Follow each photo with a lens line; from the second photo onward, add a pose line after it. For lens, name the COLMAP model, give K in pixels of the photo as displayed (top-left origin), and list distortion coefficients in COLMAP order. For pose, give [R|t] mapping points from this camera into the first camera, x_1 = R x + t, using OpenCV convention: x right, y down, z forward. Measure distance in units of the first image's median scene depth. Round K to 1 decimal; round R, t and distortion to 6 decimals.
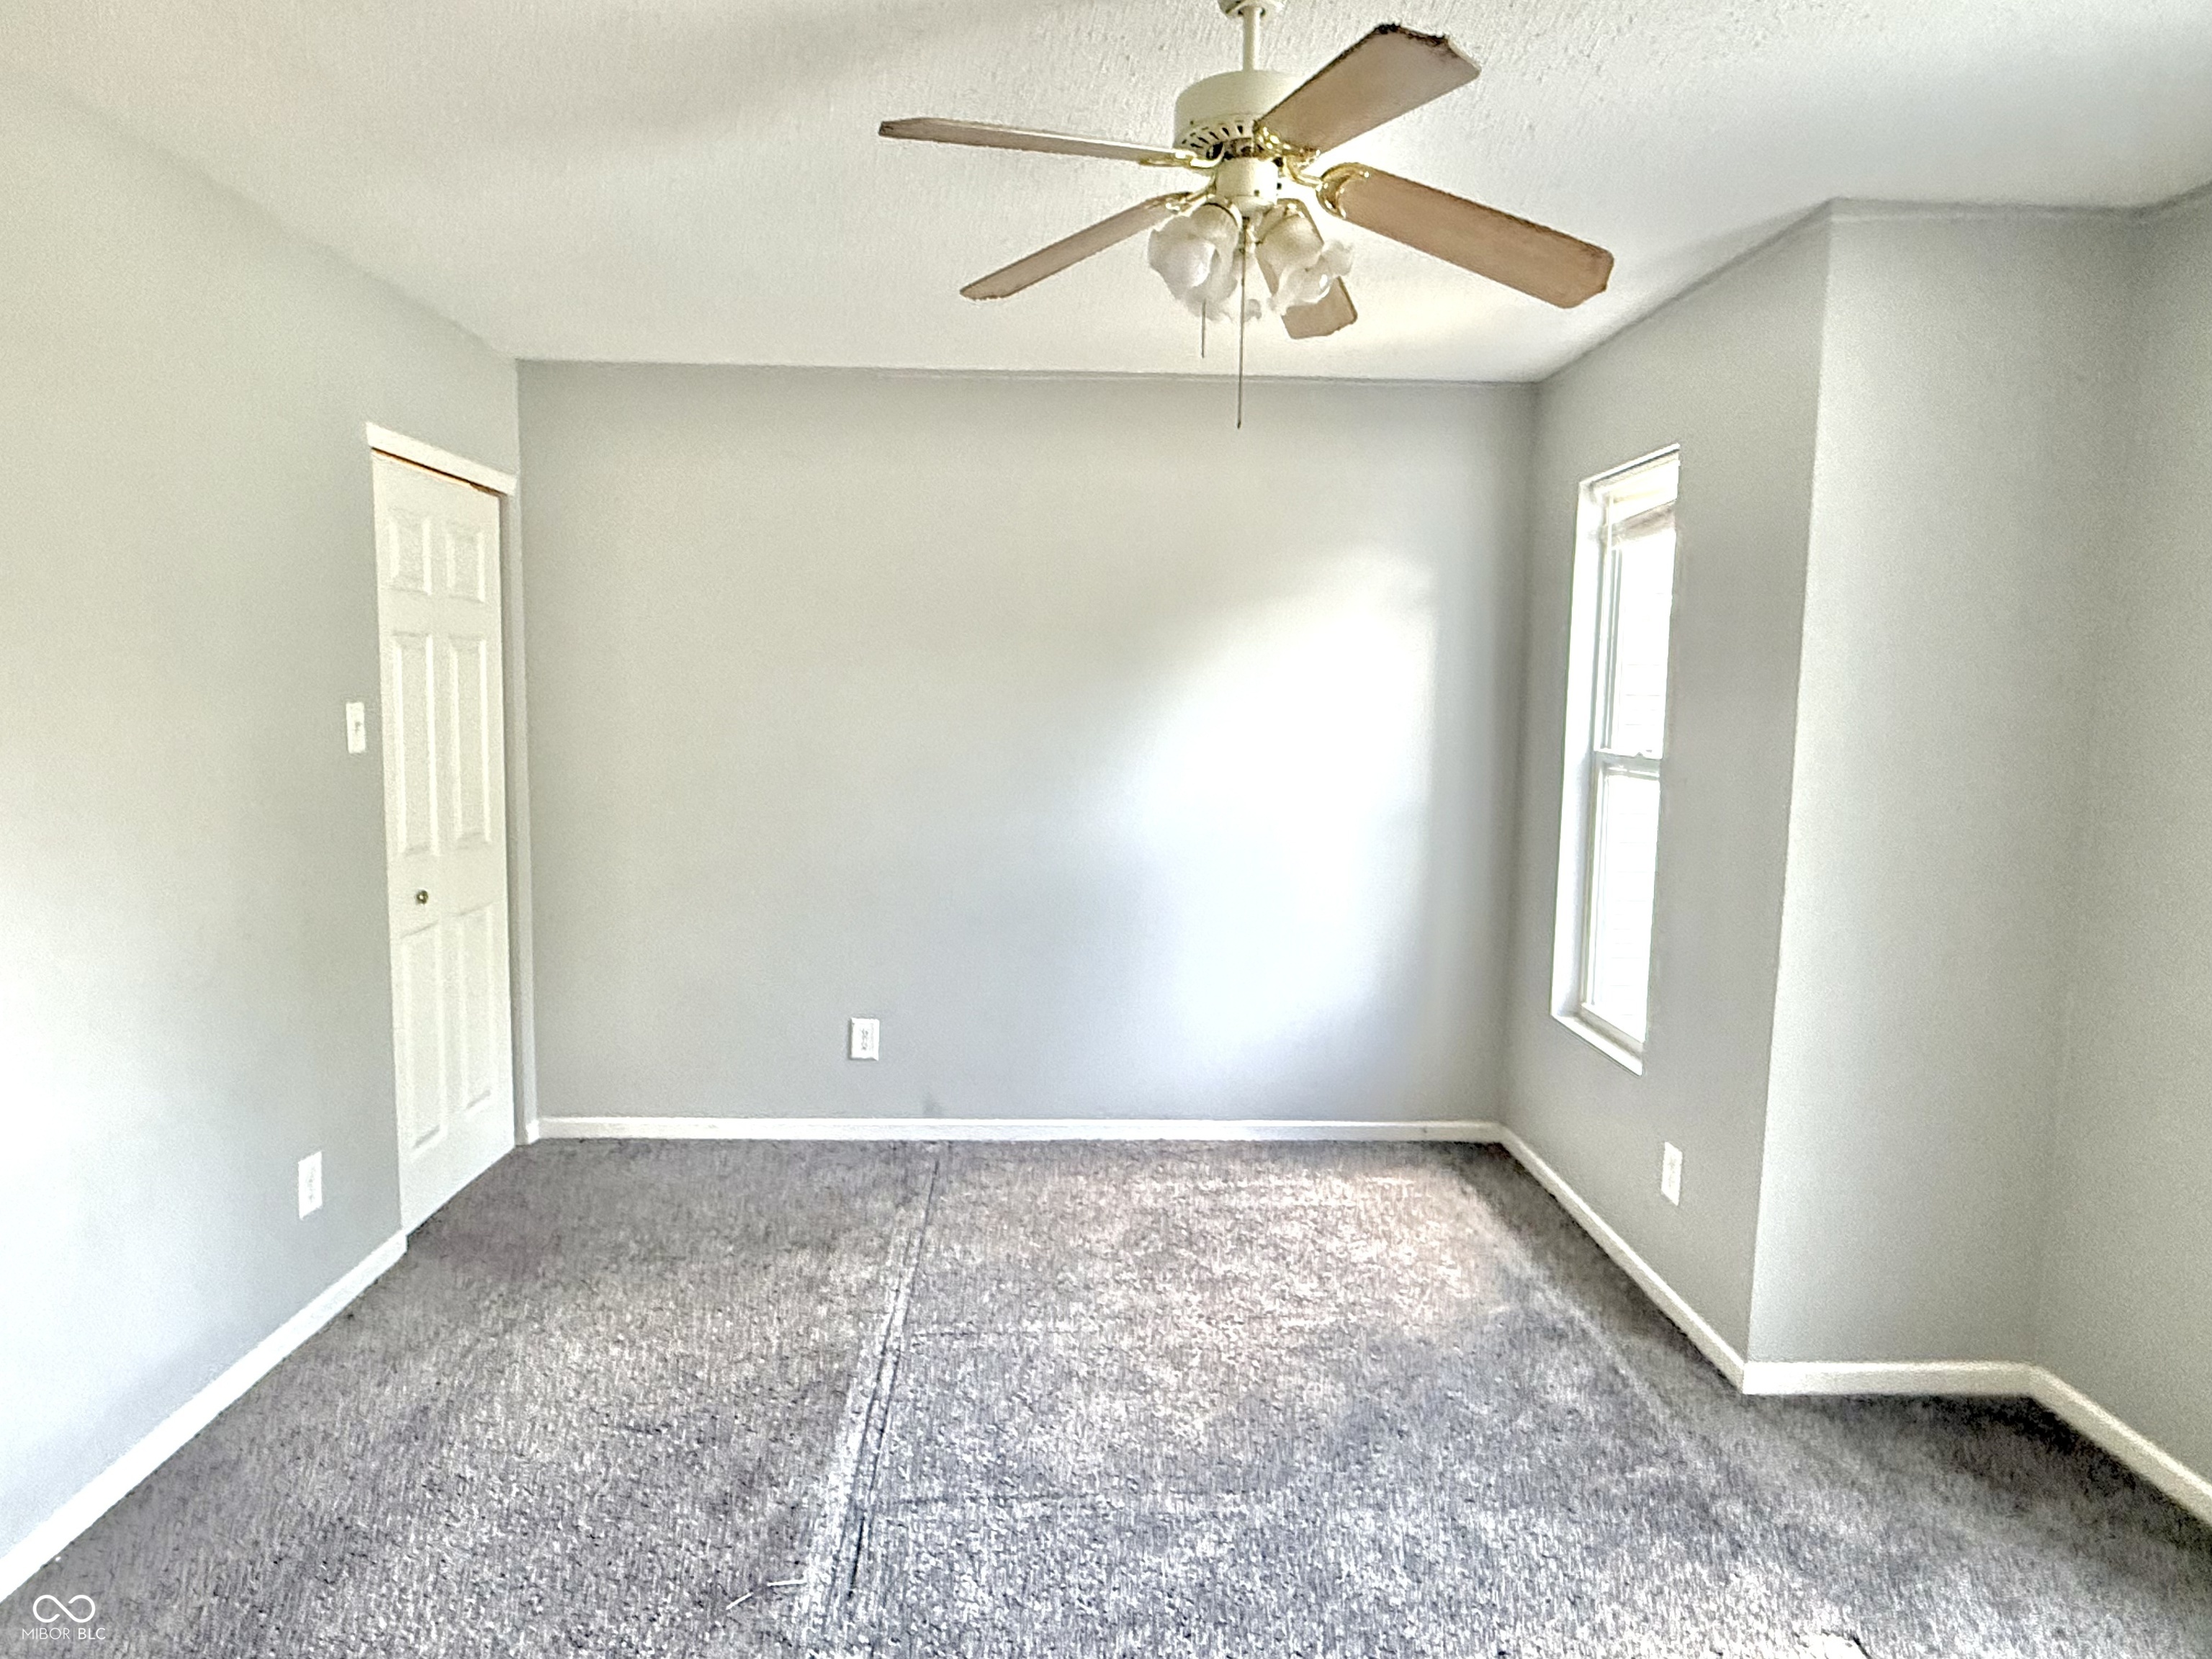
lens RADIAL K [[1313.9, 0, 1093.2], [0, 1313.9, 832.4], [0, 0, 1]] dist [0.006386, 0.002455]
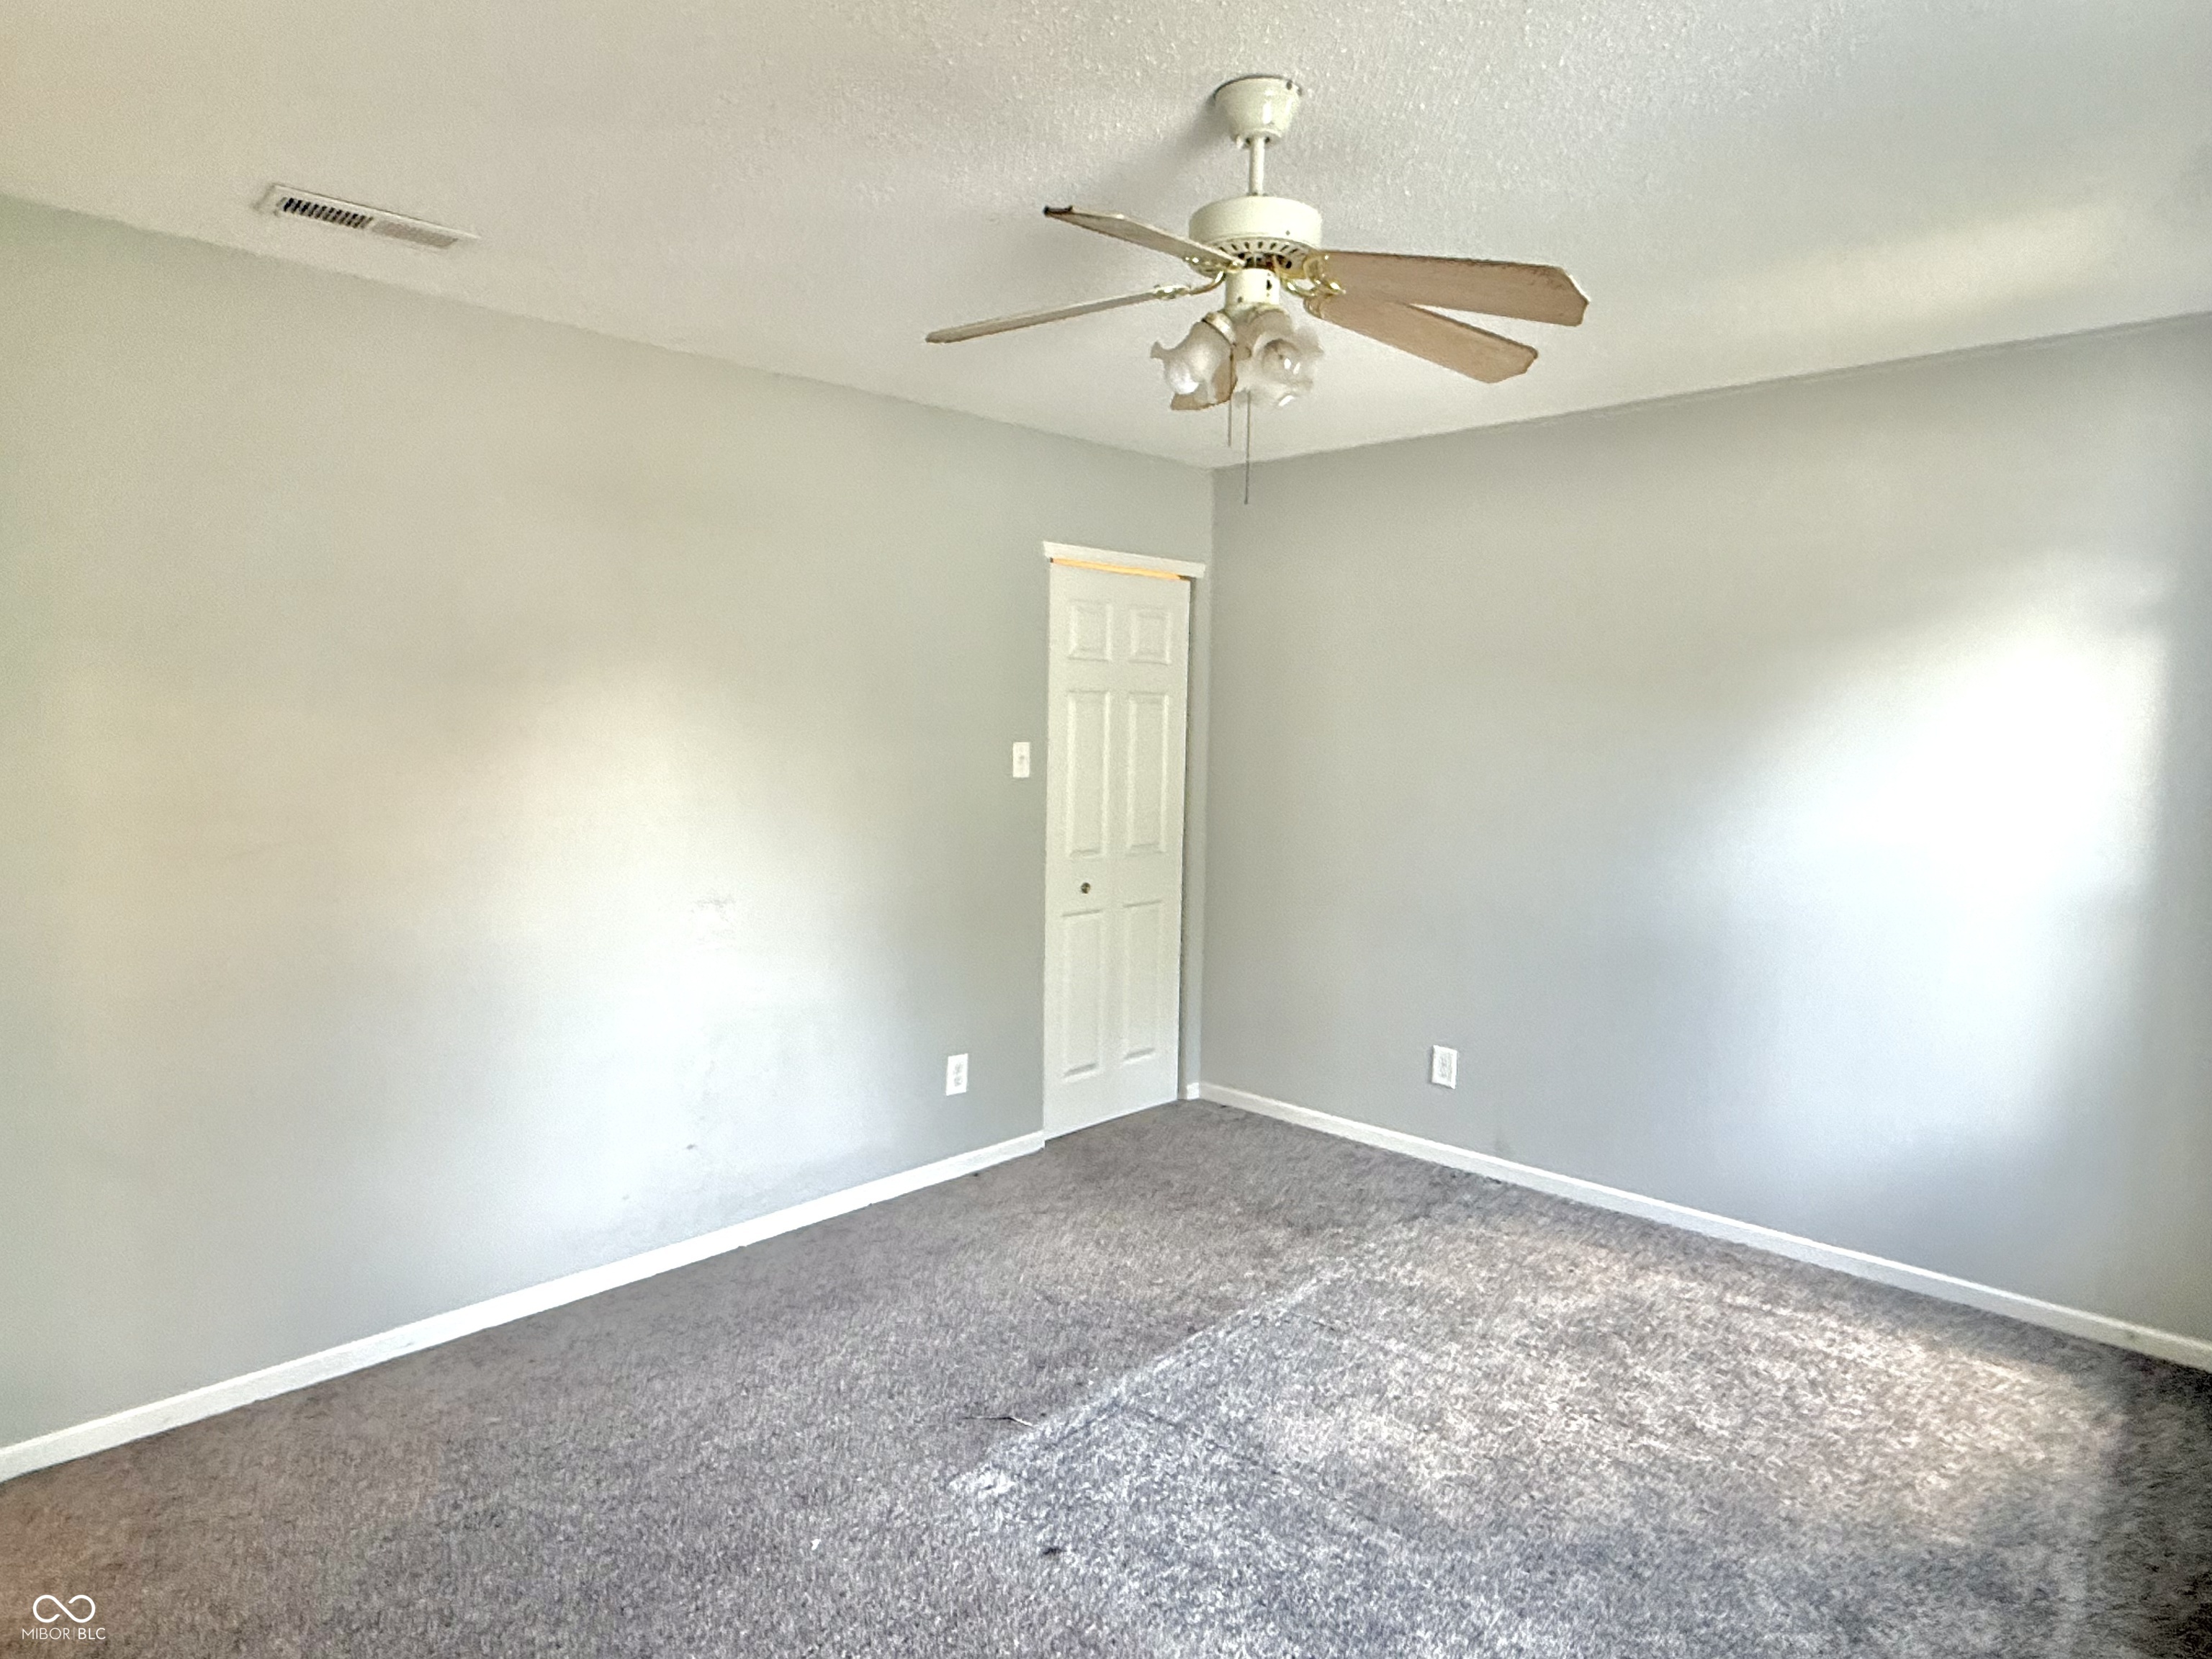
lens RADIAL K [[1313.9, 0, 1093.2], [0, 1313.9, 832.4], [0, 0, 1]] dist [0.006386, 0.002455]
pose [[0.695794, 0.056175, -0.716041, 0.428822], [-0.079832, 0.996808, 0.000627, -0.007961], [0.713791, 0.056727, 0.698058, 0.070512]]
